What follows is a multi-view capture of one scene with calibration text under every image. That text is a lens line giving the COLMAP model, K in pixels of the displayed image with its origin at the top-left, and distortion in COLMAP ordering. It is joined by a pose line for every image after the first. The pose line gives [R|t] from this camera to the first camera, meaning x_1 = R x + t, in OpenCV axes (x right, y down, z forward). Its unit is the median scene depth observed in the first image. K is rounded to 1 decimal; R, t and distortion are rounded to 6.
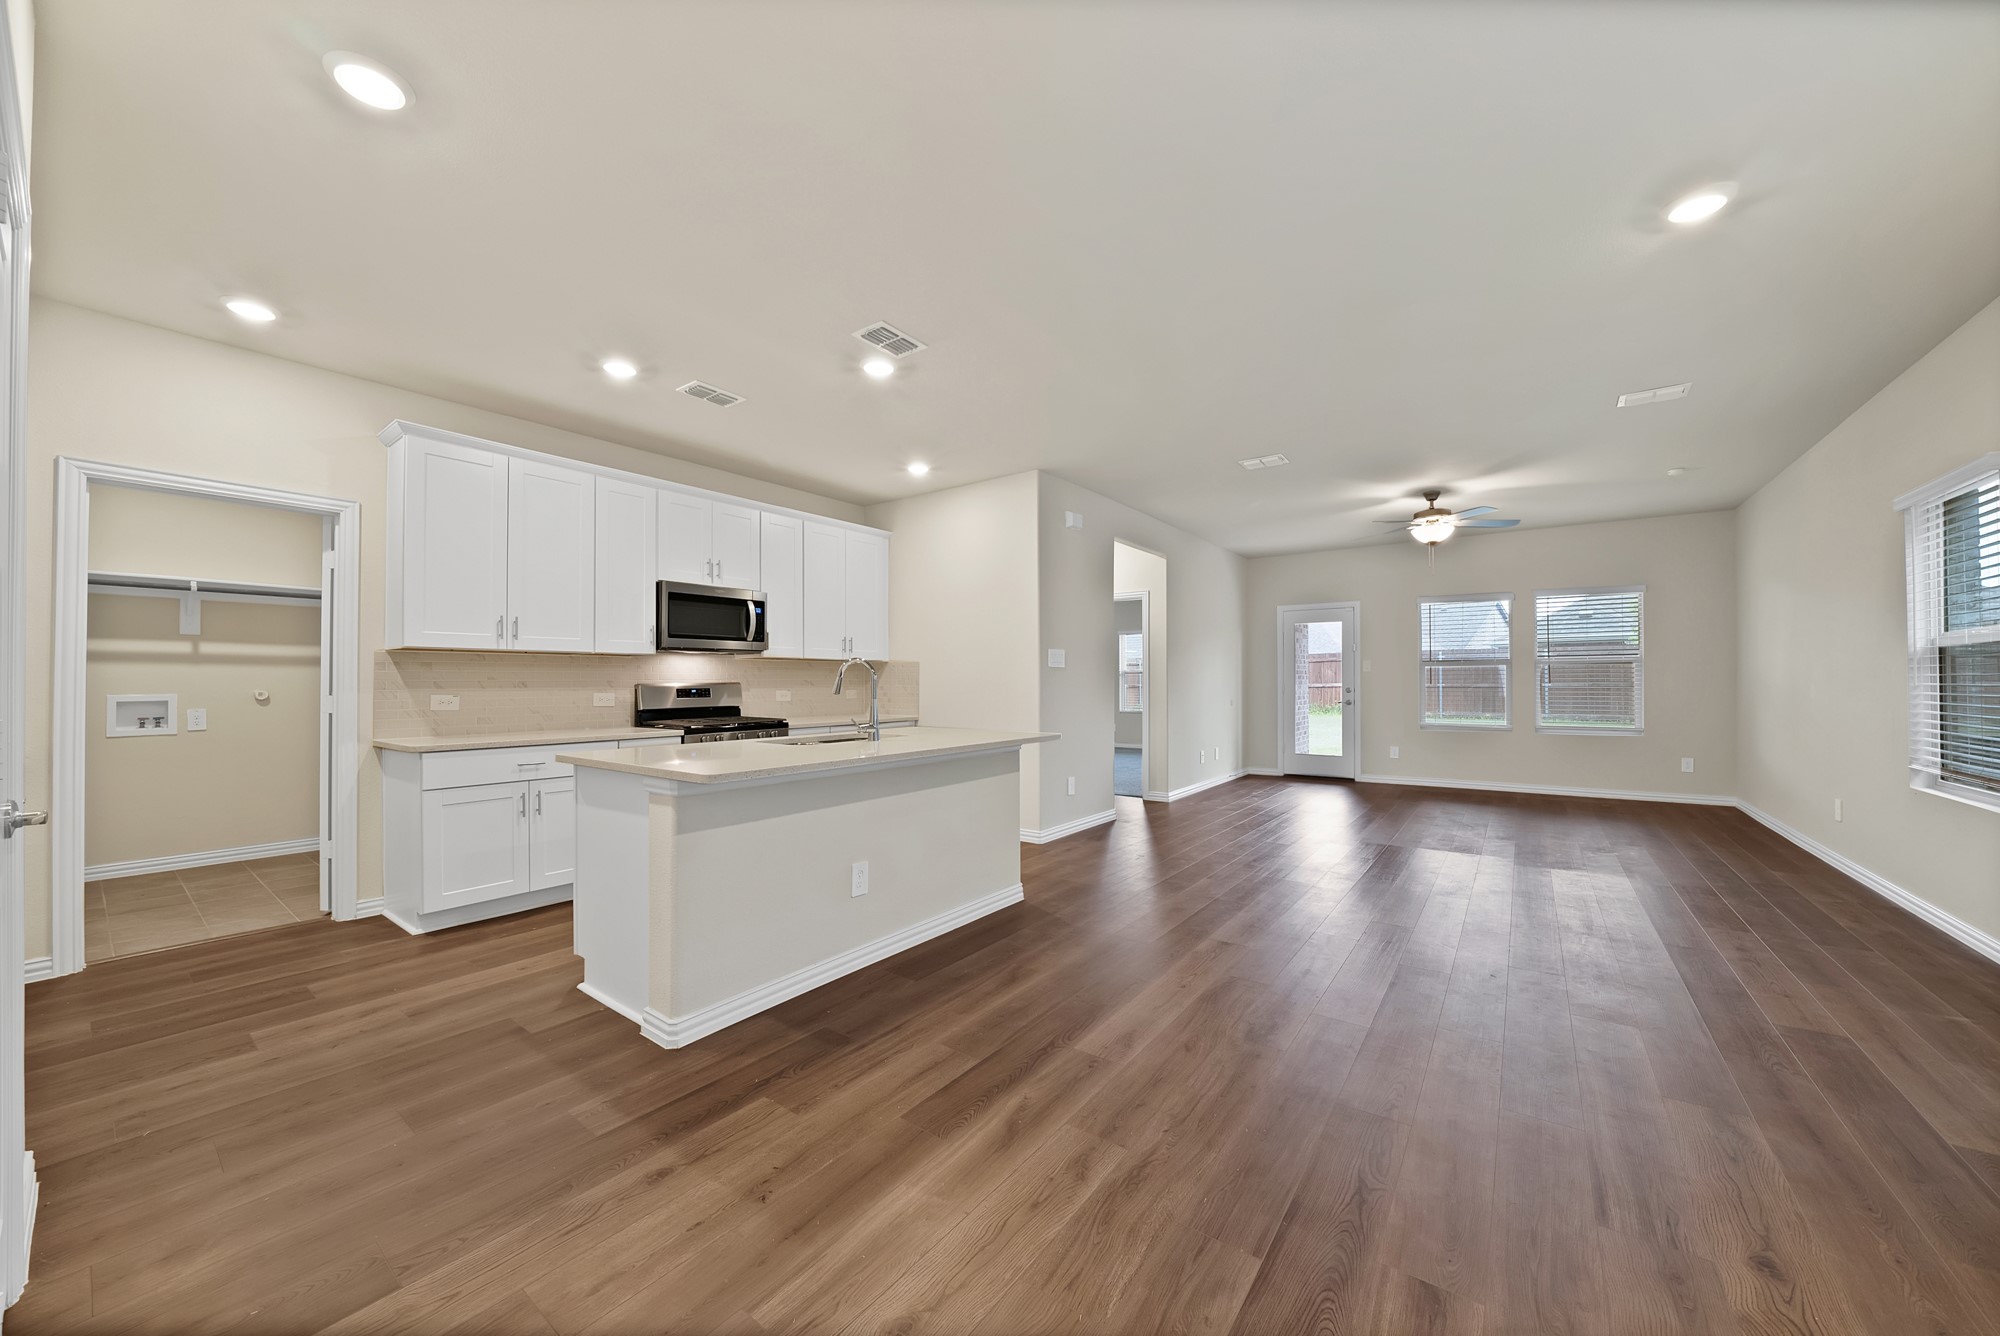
lens RADIAL K [[719.1, 0, 1002.5], [0, 719.1, 676.7], [0, 0, 1]] dist [-0.023843, 0.003173]
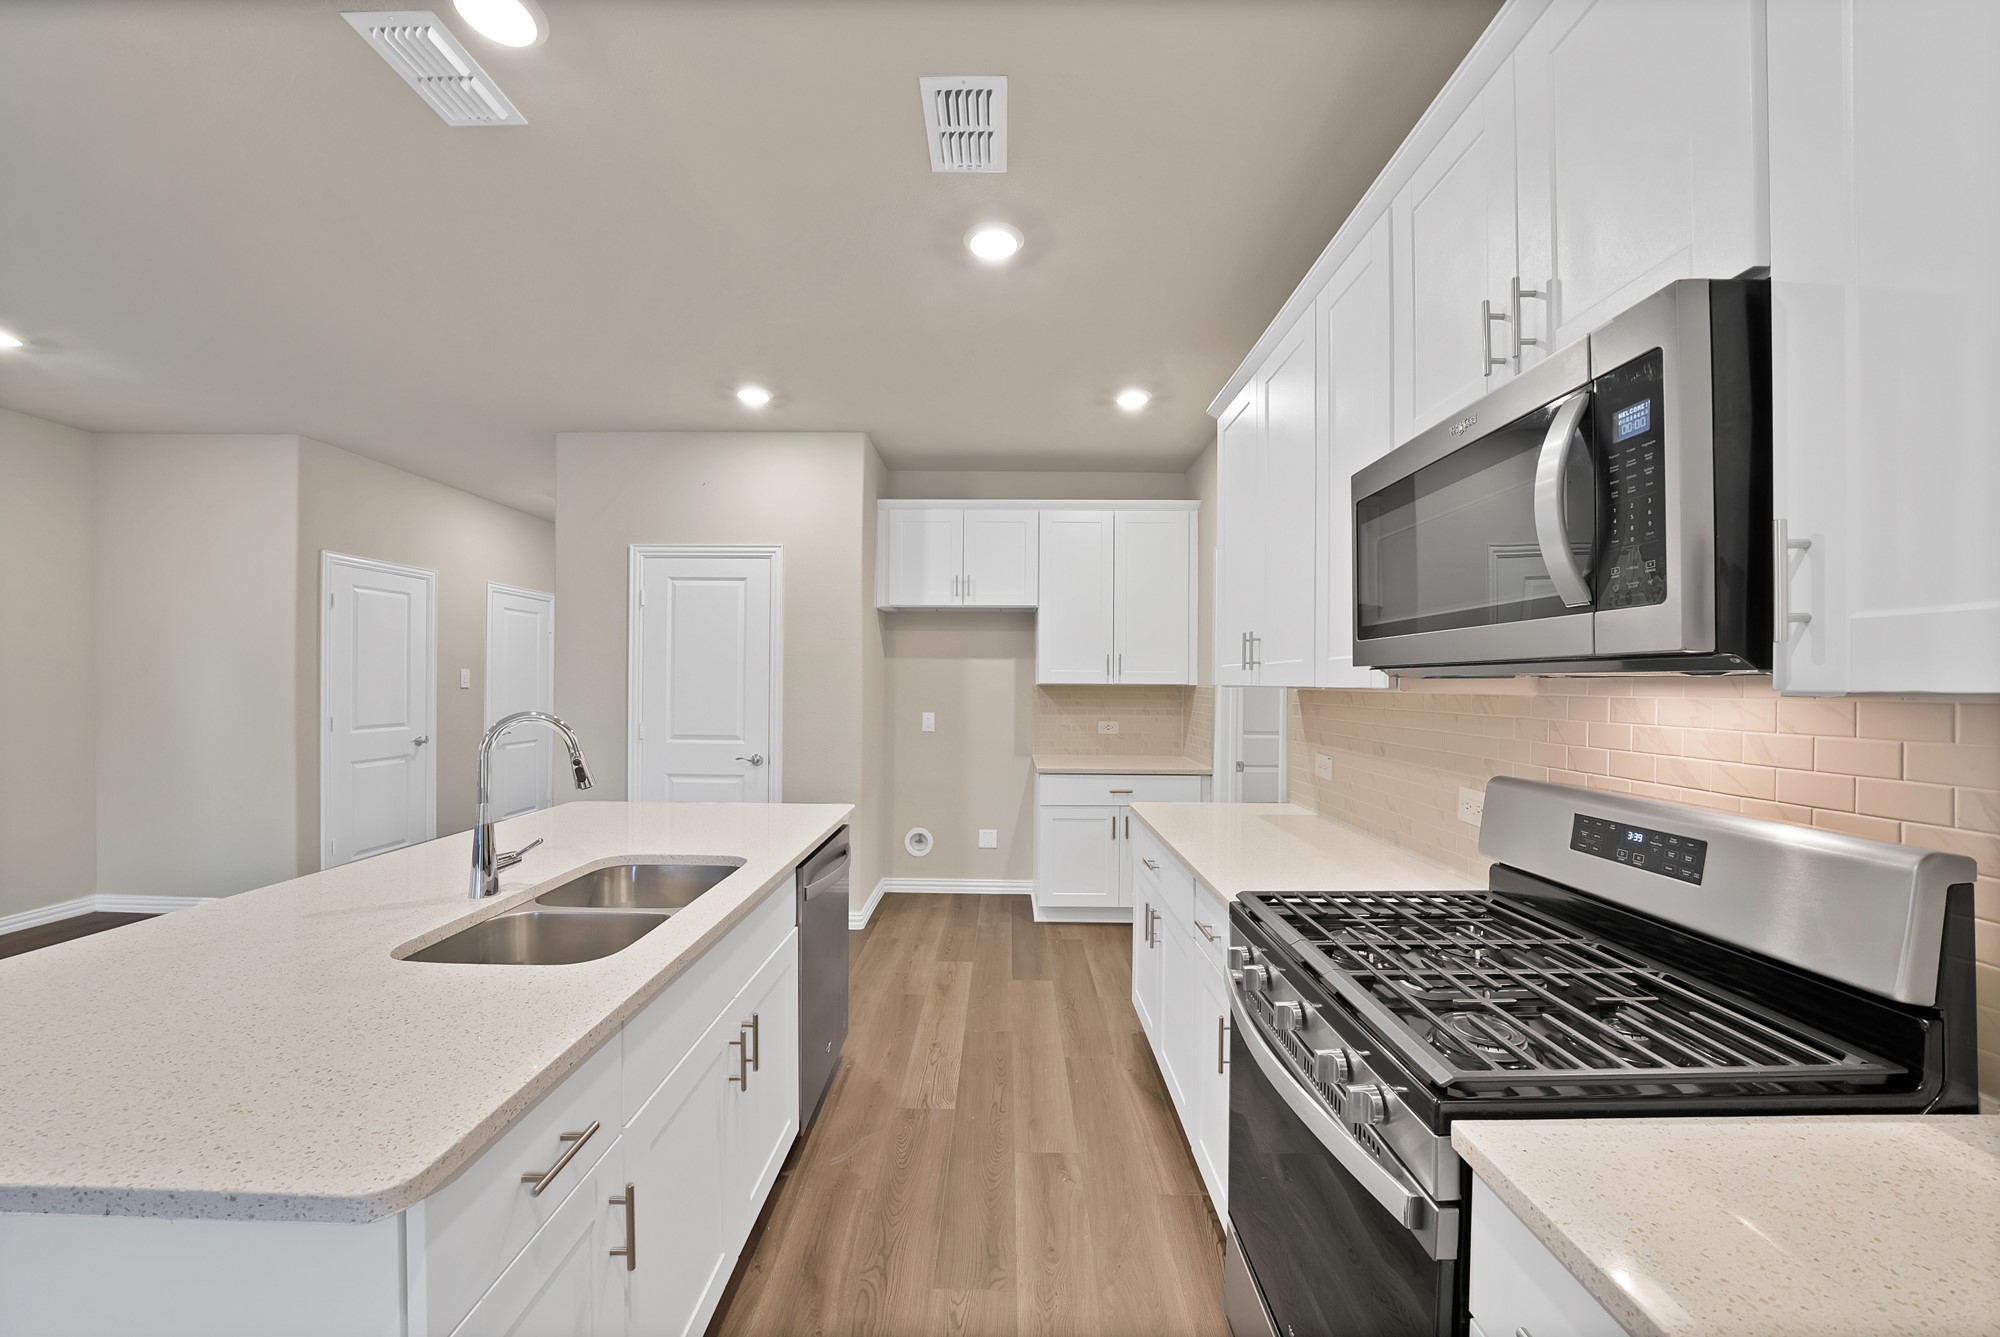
lens RADIAL K [[714.2, 0, 996.4], [0, 714.2, 677.9], [0, 0, 1]] dist [-0.018699, 0.000273]
pose [[-0.813987, -0.006655, -0.580846, -0.121078], [-0.000961, 0.999948, -0.010110, -0.029829], [0.580883, -0.007671, -0.813951, 1.047674]]
